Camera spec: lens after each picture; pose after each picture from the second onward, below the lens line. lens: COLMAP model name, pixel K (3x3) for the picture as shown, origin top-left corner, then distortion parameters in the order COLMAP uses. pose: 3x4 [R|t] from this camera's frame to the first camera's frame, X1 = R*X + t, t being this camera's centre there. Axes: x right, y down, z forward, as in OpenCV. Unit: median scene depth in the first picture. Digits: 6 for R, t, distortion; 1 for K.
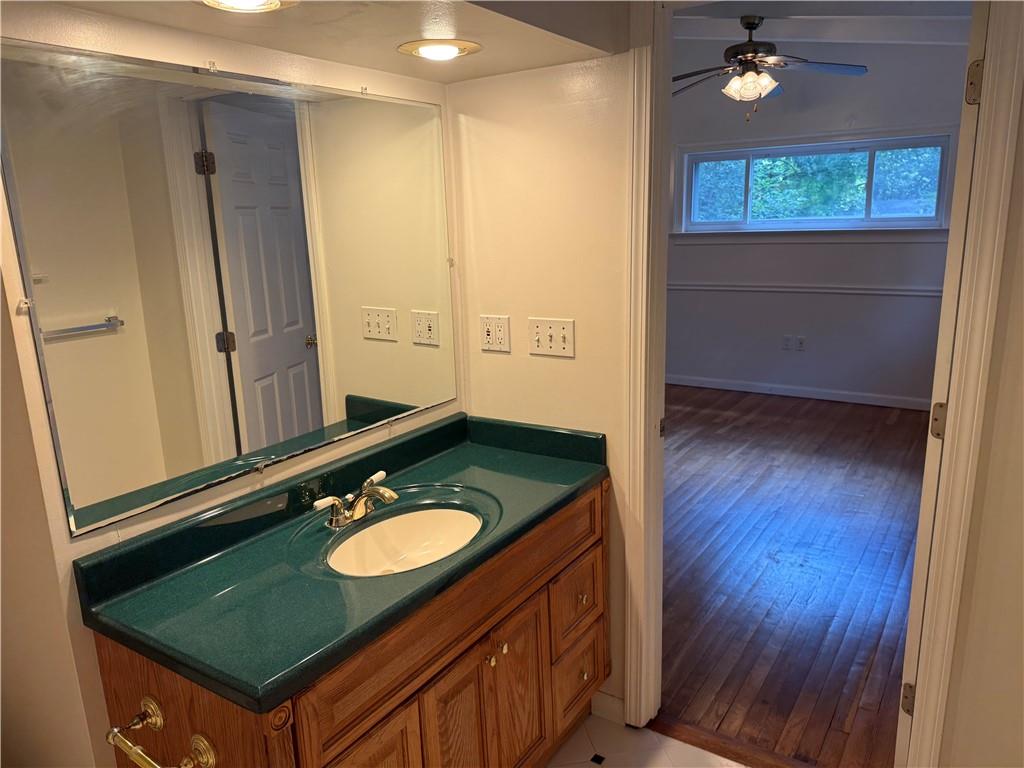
lens RADIAL K [[730.5, 0, 509.3], [0, 730.5, 385.9], [0, 0, 1]] dist [0.057717, -0.053730]
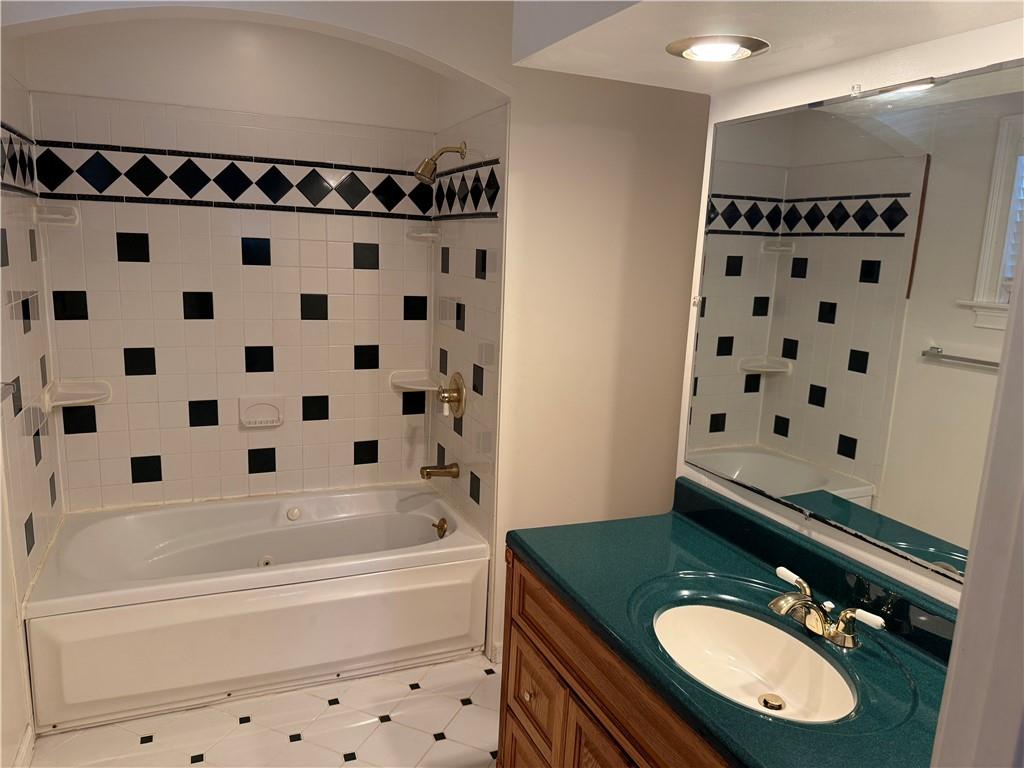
lens RADIAL K [[730.5, 0, 509.3], [0, 730.5, 385.9], [0, 0, 1]] dist [0.057717, -0.053730]
pose [[-0.532208, 0.143135, -0.834426, 0.607441], [-0.243818, 0.917934, 0.312971, -0.233092], [0.810745, 0.370014, -0.453633, 1.048863]]
